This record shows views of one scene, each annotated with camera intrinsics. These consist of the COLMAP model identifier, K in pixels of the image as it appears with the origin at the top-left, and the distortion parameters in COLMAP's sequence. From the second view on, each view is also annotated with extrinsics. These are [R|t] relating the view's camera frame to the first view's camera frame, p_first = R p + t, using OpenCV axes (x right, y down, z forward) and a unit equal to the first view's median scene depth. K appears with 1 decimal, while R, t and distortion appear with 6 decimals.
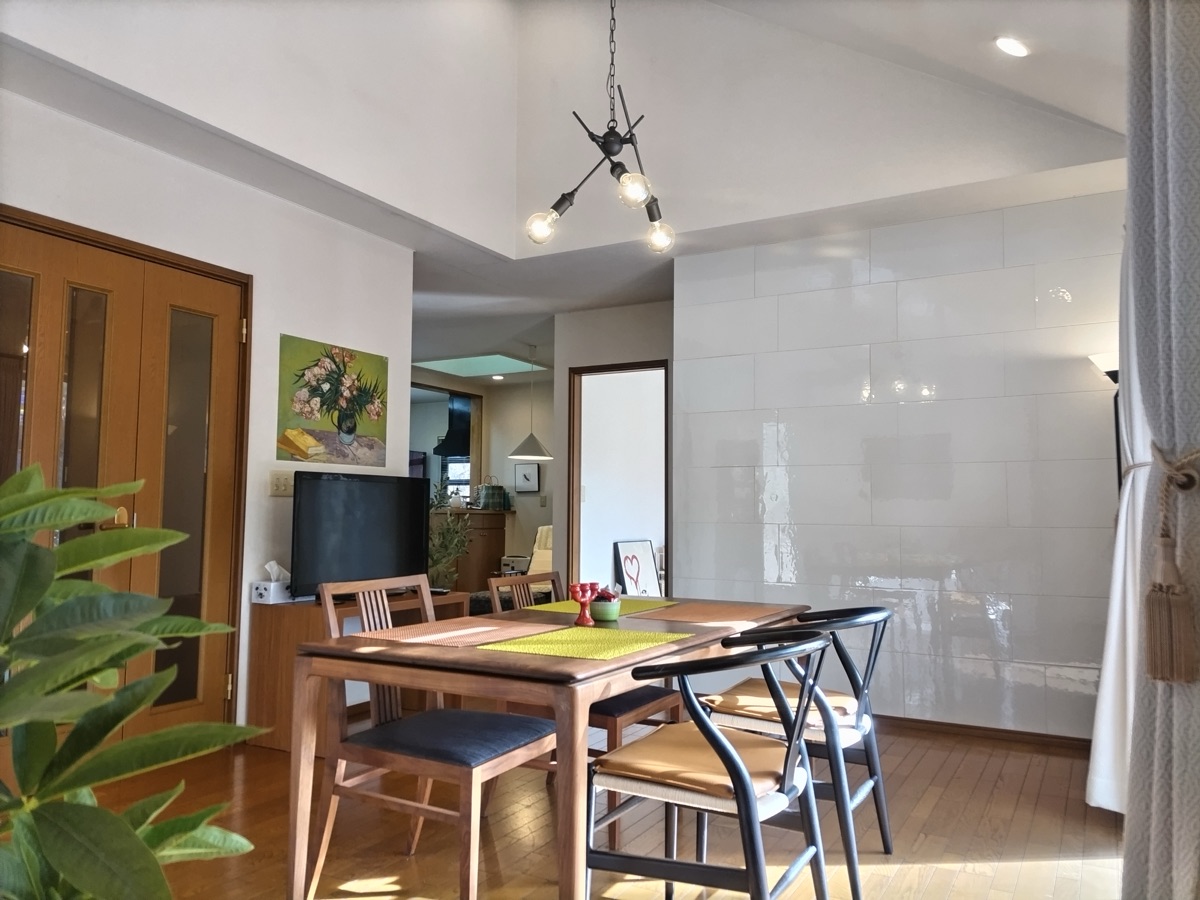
lens RADIAL K [[905.2, 0, 596.9], [0, 905.2, 454.2], [0, 0, 1]] dist [0.064128, -0.007728]
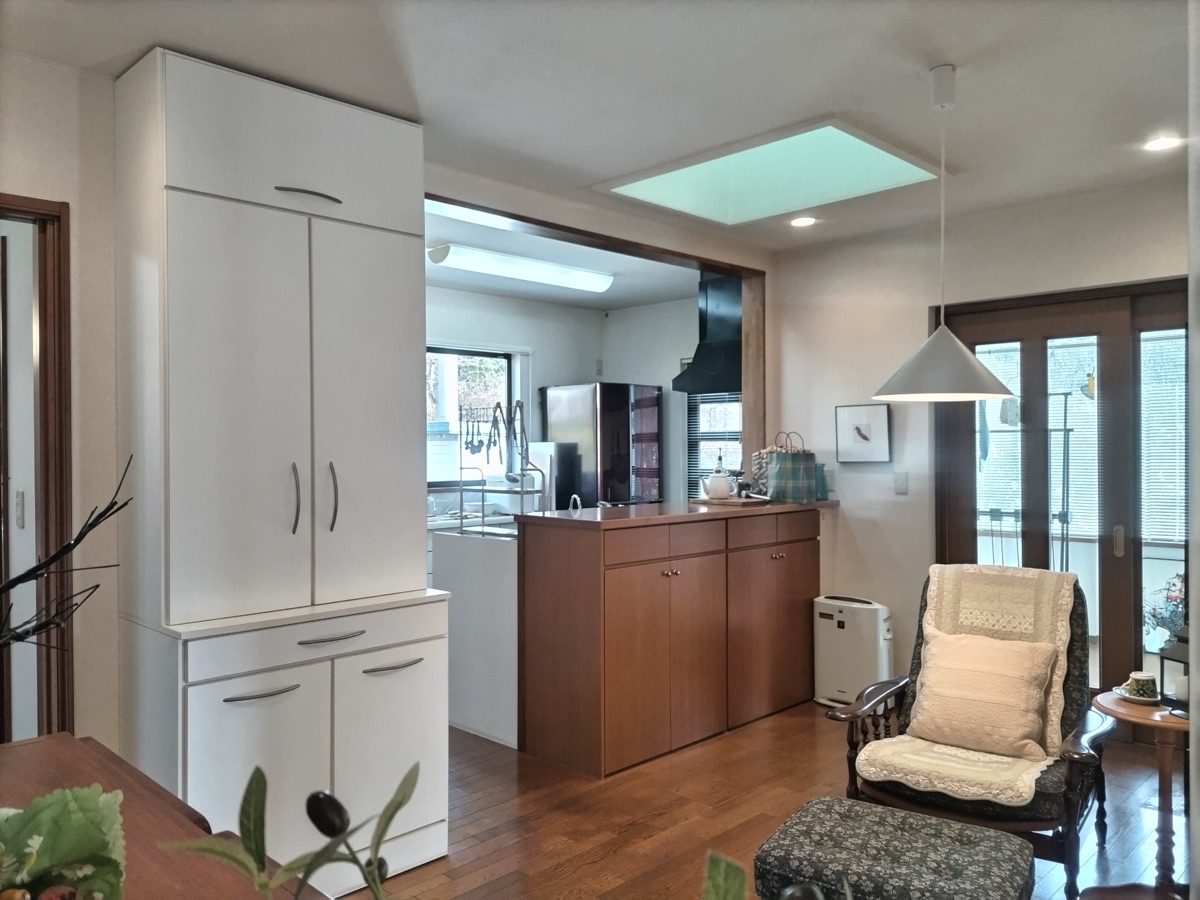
lens RADIAL K [[905.2, 0, 598.2], [0, 905.2, 449.7], [0, 0, 1]] dist [0.064128, -0.007728]
pose [[0.963582, -0.010187, -0.267219, -0.083106], [0.029713, 0.997165, 0.069129, -0.003385], [0.265757, -0.074551, 0.961153, 0.489493]]
